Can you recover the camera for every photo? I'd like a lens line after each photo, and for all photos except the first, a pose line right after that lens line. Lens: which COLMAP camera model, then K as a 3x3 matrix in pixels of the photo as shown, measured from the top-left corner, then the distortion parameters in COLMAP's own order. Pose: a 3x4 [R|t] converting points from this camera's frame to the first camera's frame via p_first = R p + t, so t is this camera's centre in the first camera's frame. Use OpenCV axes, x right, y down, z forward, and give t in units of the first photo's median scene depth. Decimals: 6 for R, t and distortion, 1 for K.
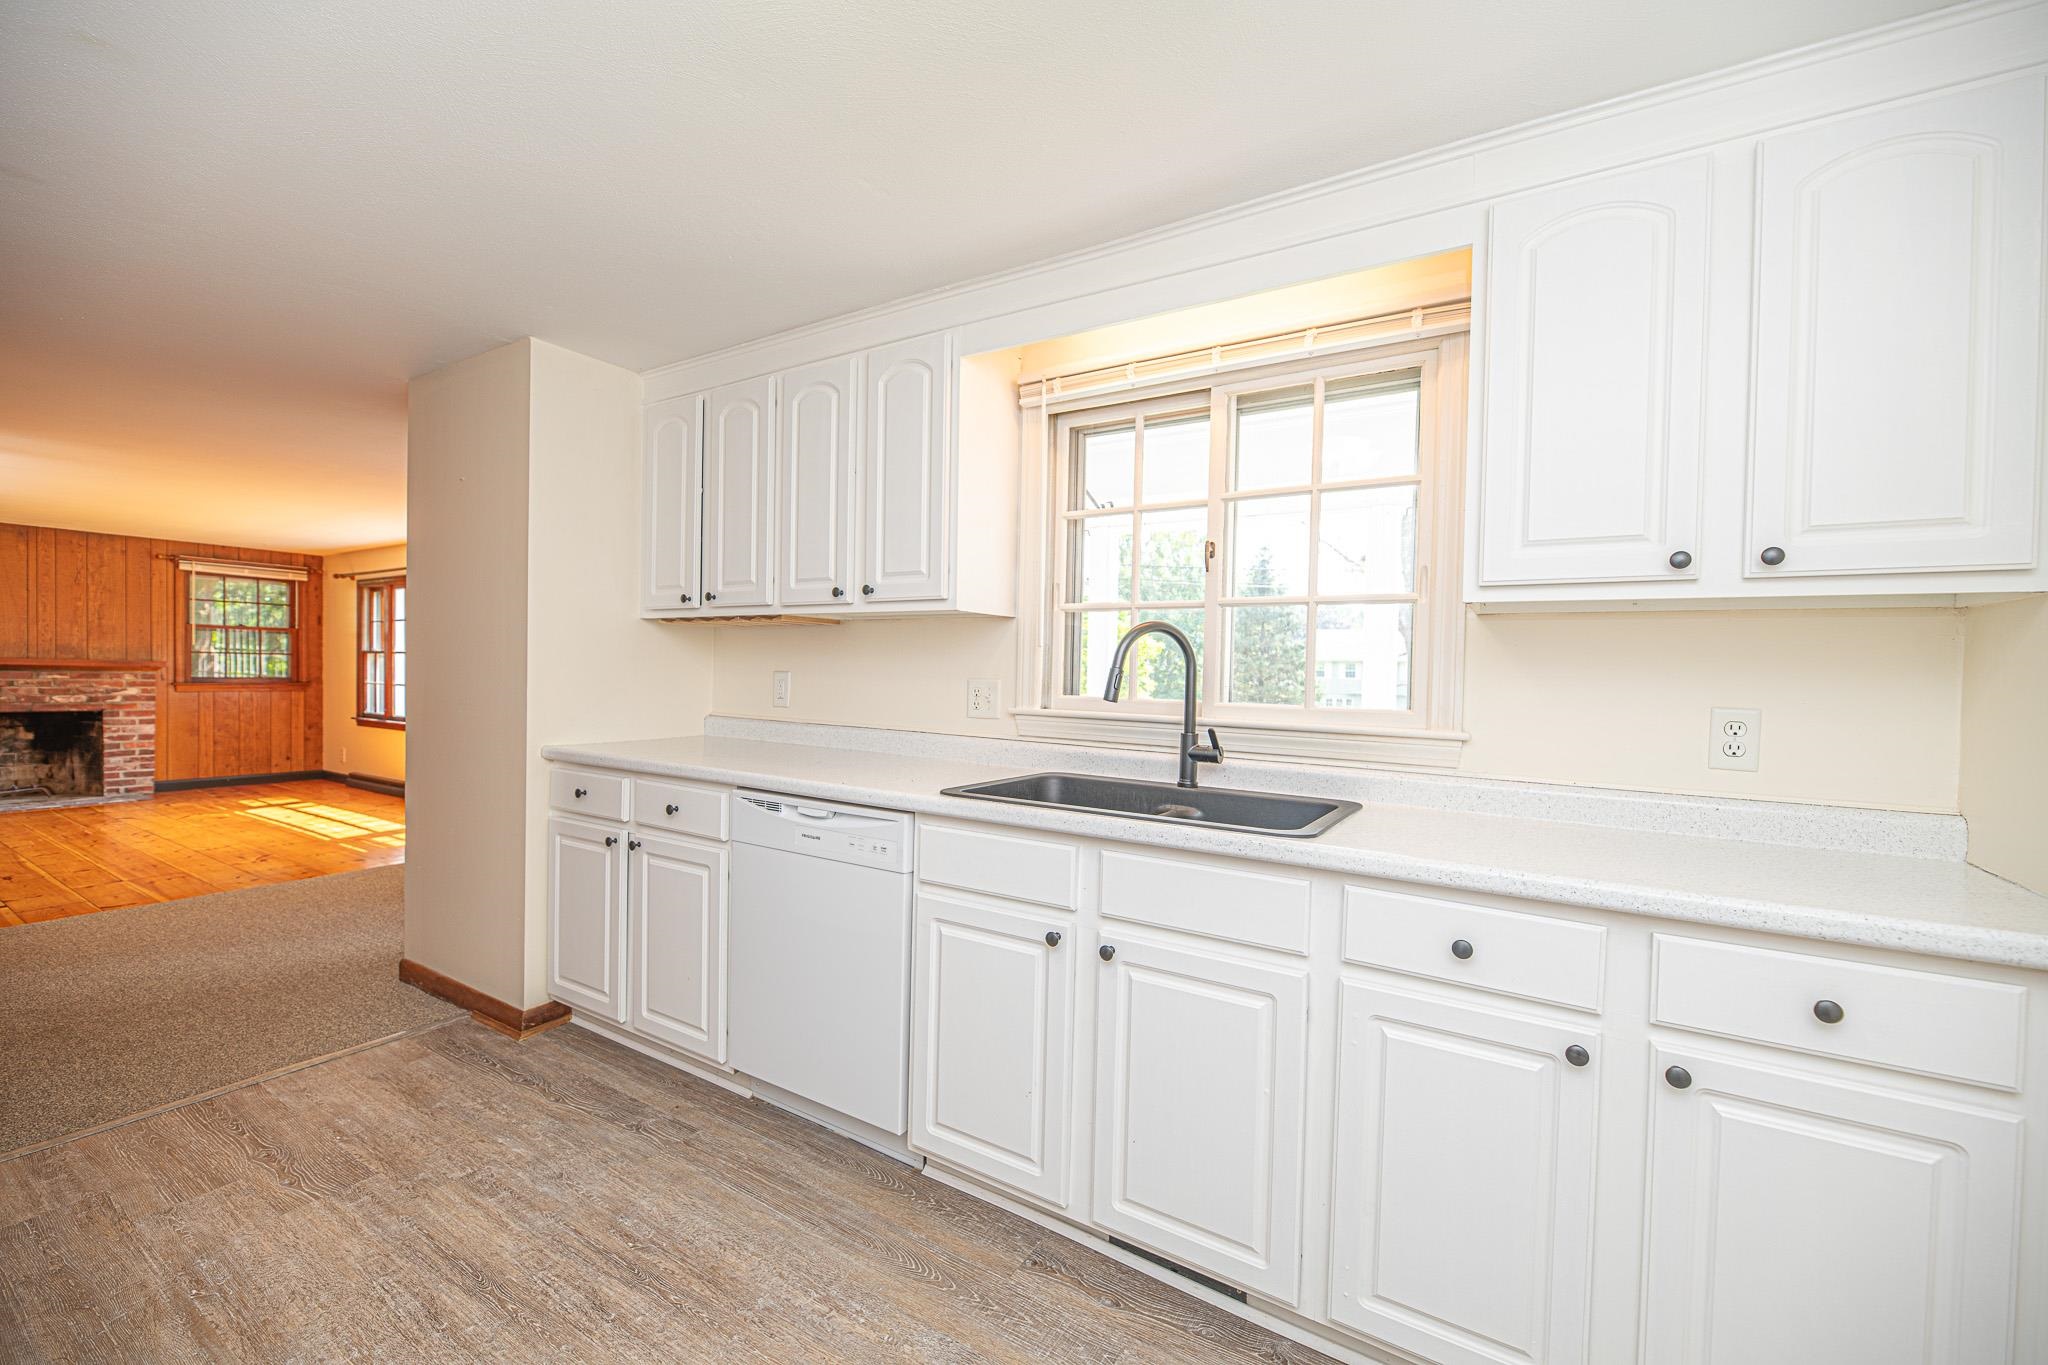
lens RADIAL K [[822.5, 0, 1030.7], [0, 822.5, 687.6], [0, 0, 1]] dist [0.003270, -0.004154]
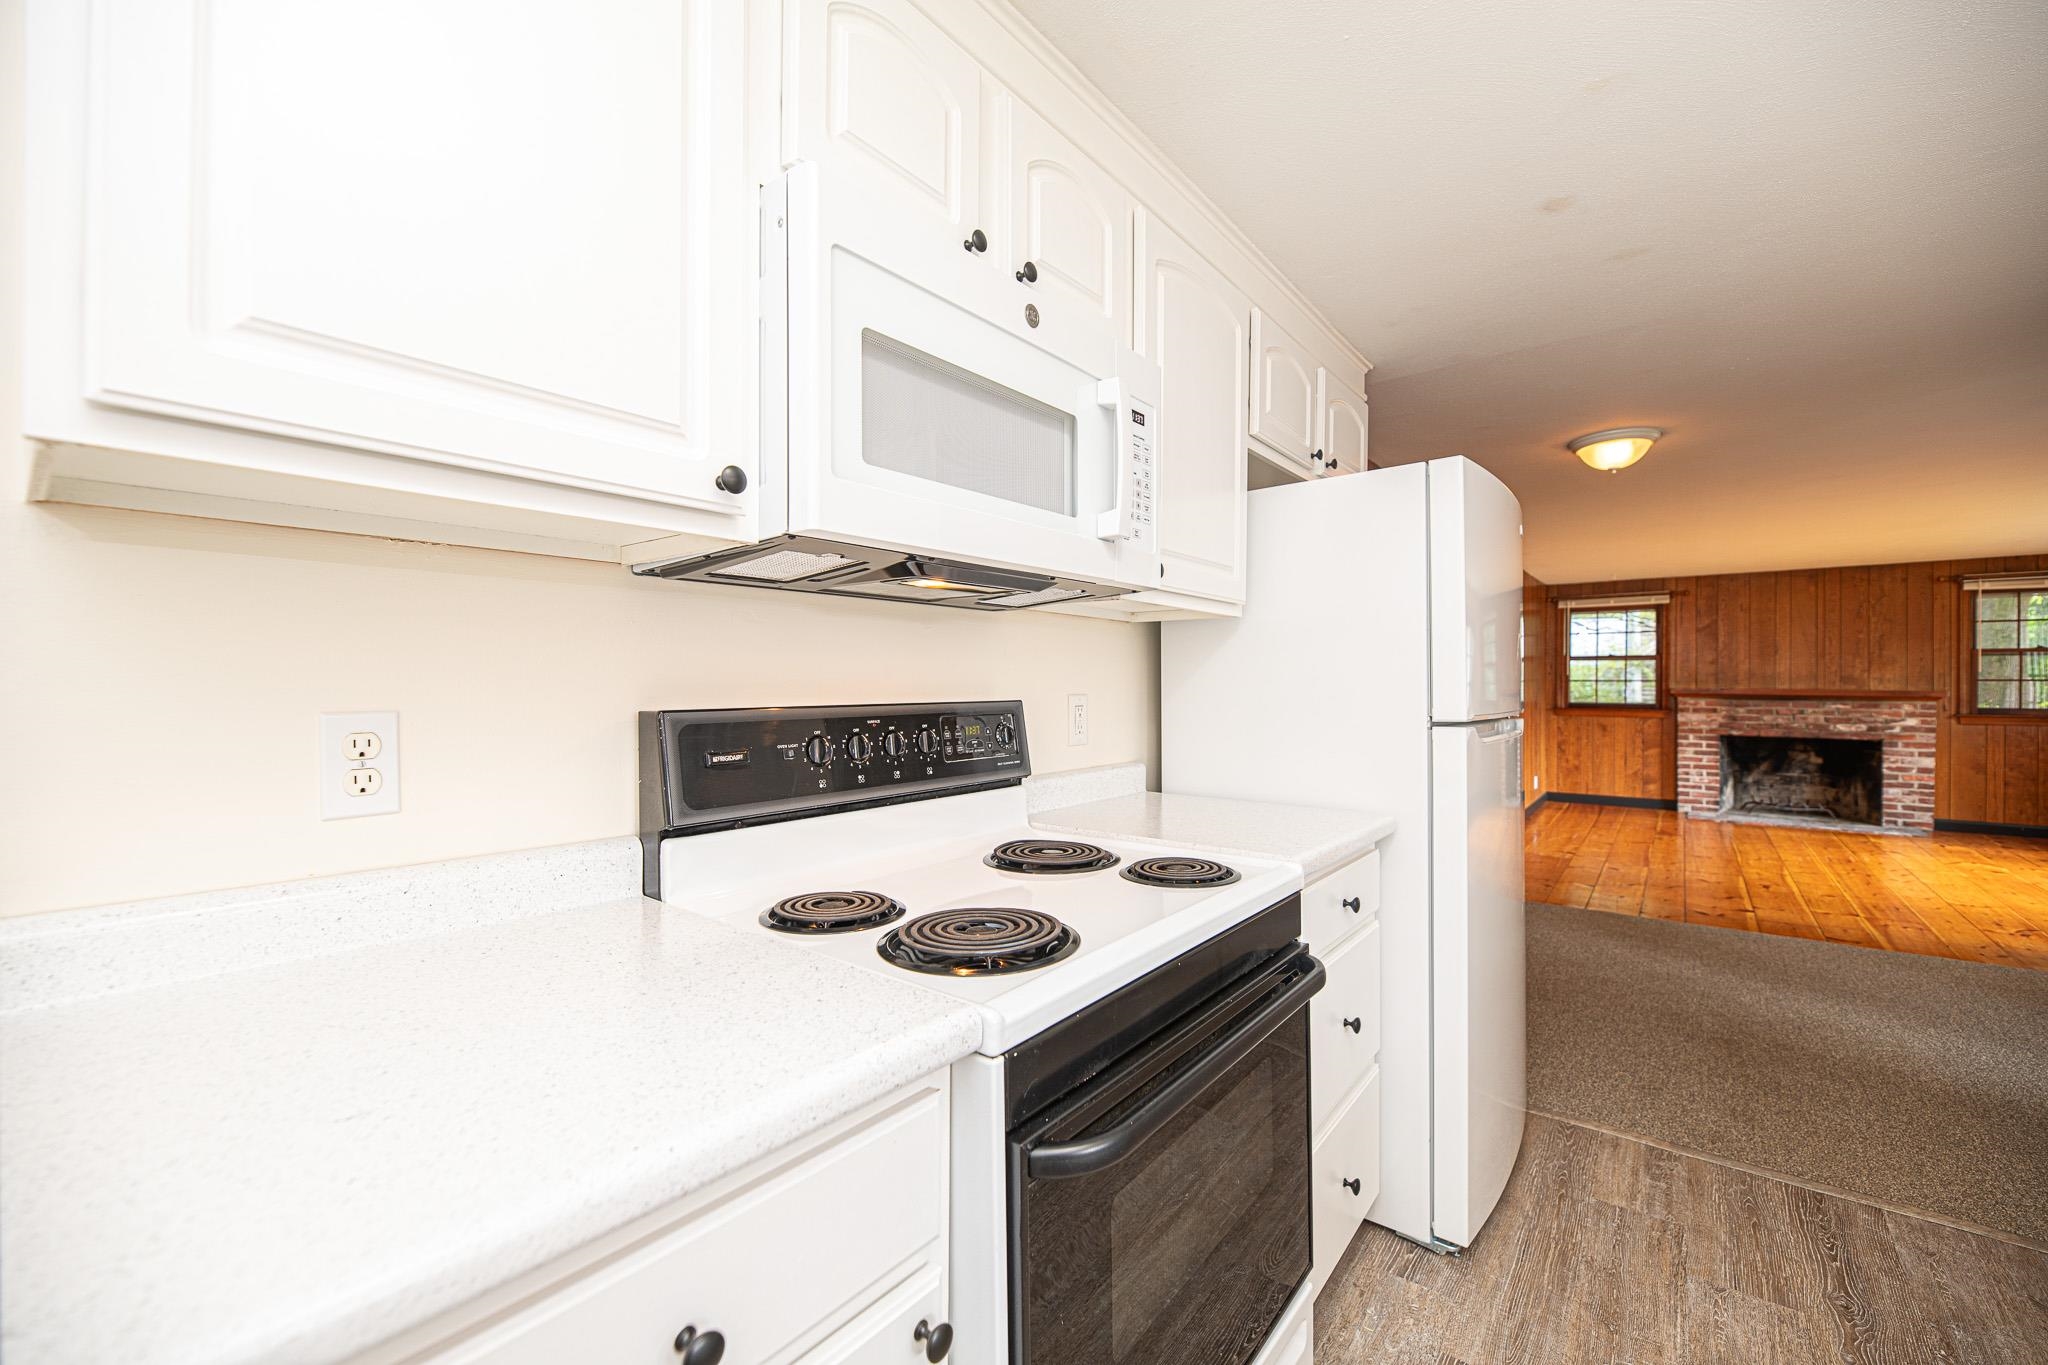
lens RADIAL K [[822.5, 0, 1030.7], [0, 822.5, 687.6], [0, 0, 1]] dist [0.003270, -0.004154]
pose [[-0.117391, -0.015157, -0.992970, -0.009876], [-0.021232, 0.999693, -0.012749, -0.001859], [0.992859, 0.019586, -0.117677, 0.082114]]
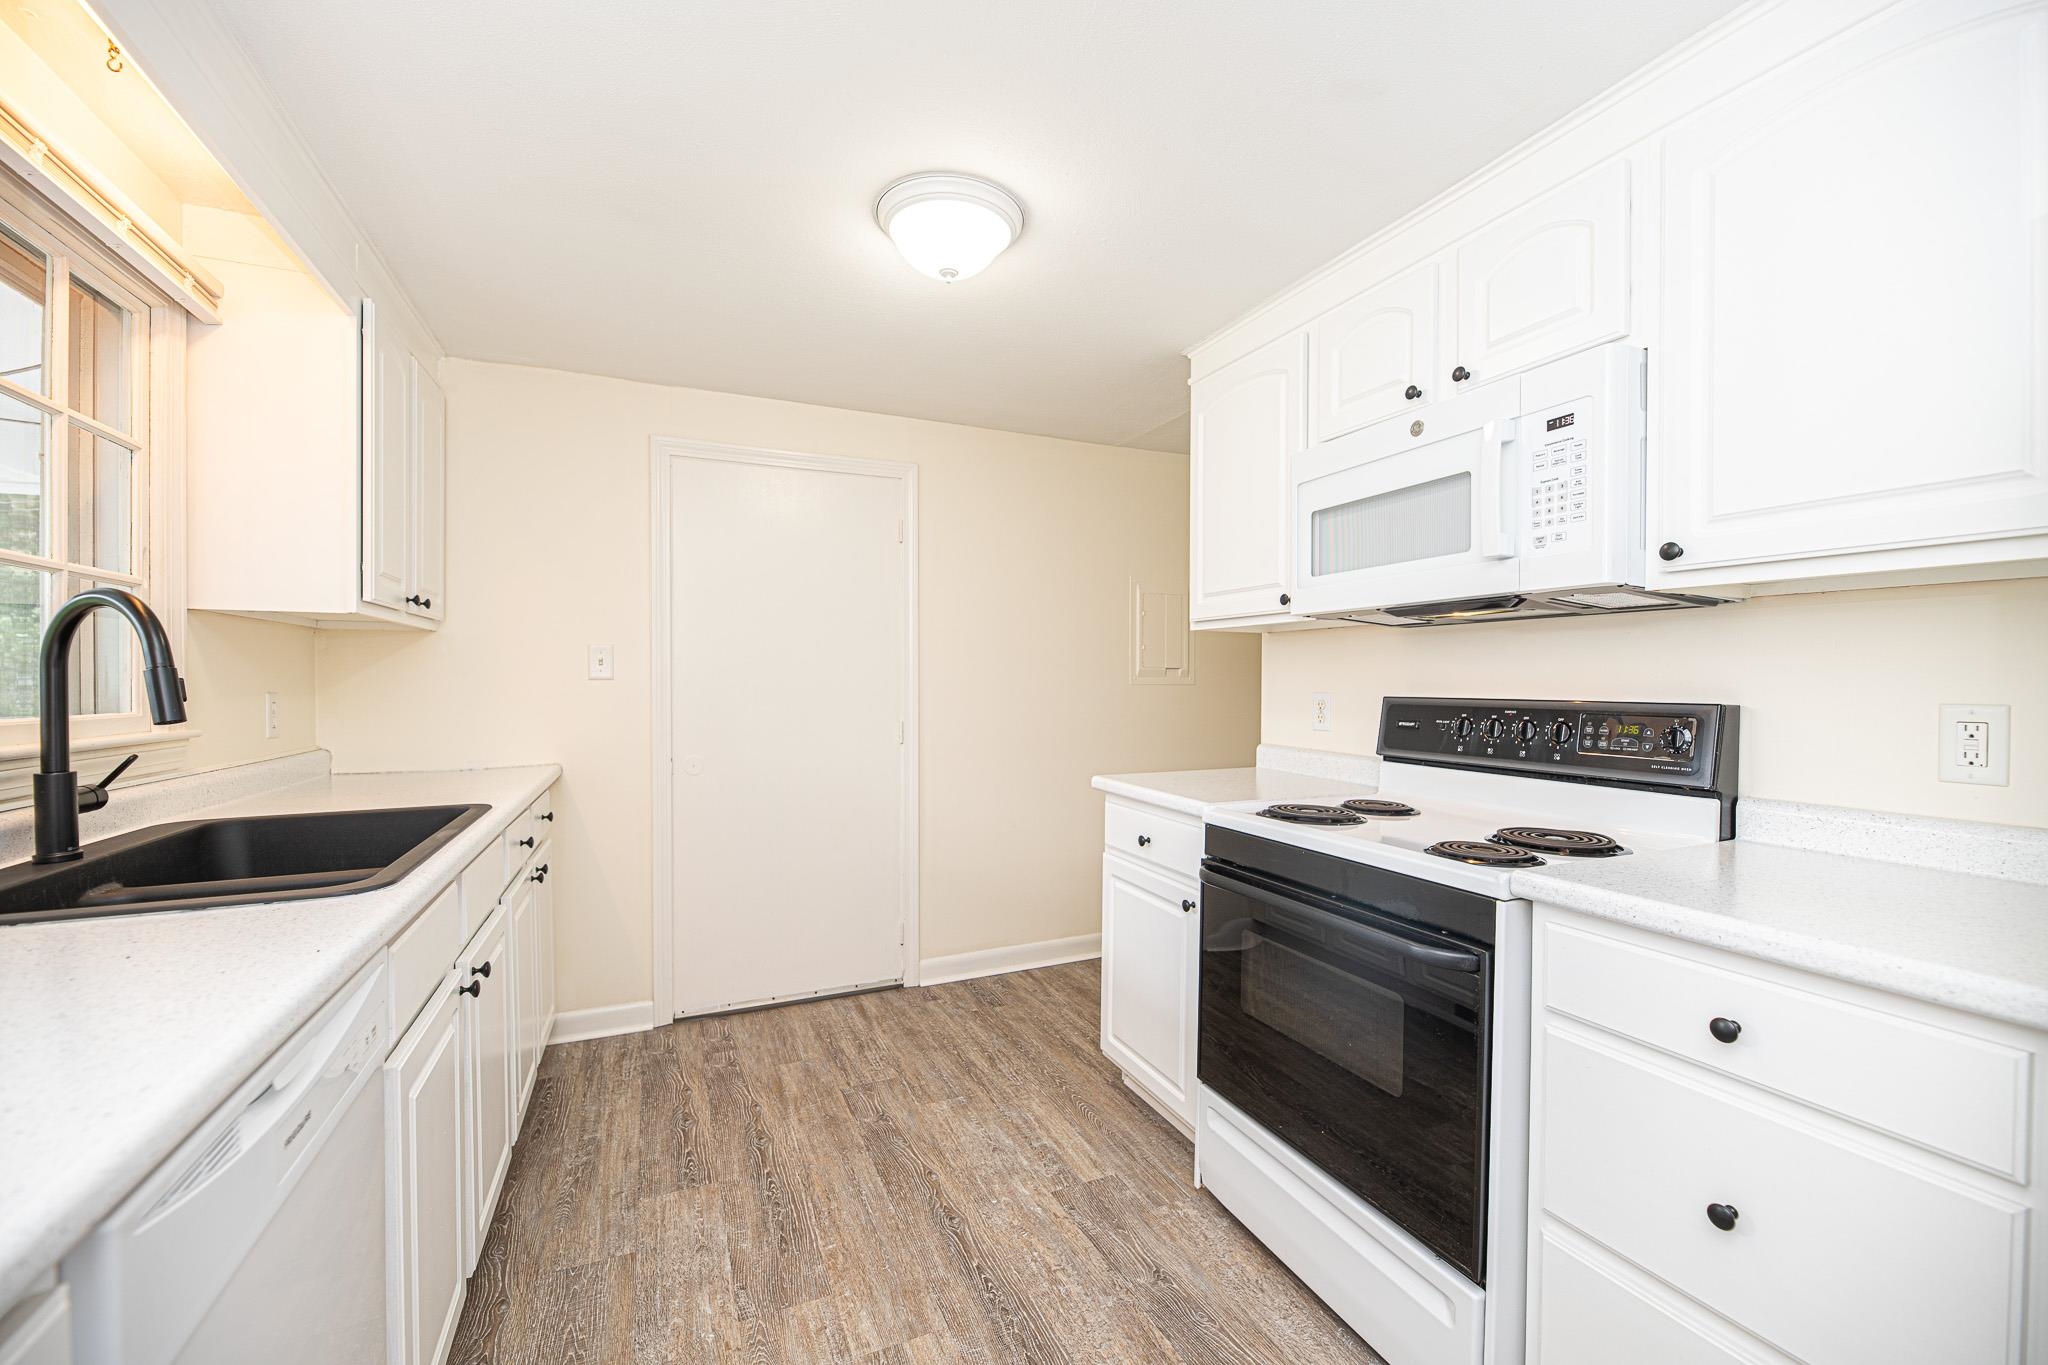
lens RADIAL K [[822.5, 0, 1030.7], [0, 822.5, 687.6], [0, 0, 1]] dist [0.003270, -0.004154]
pose [[-0.833487, -0.031121, 0.551662, -0.213262], [-0.012894, 0.999236, 0.036890, -0.010881], [-0.552388, 0.023634, -0.833252, 0.323366]]
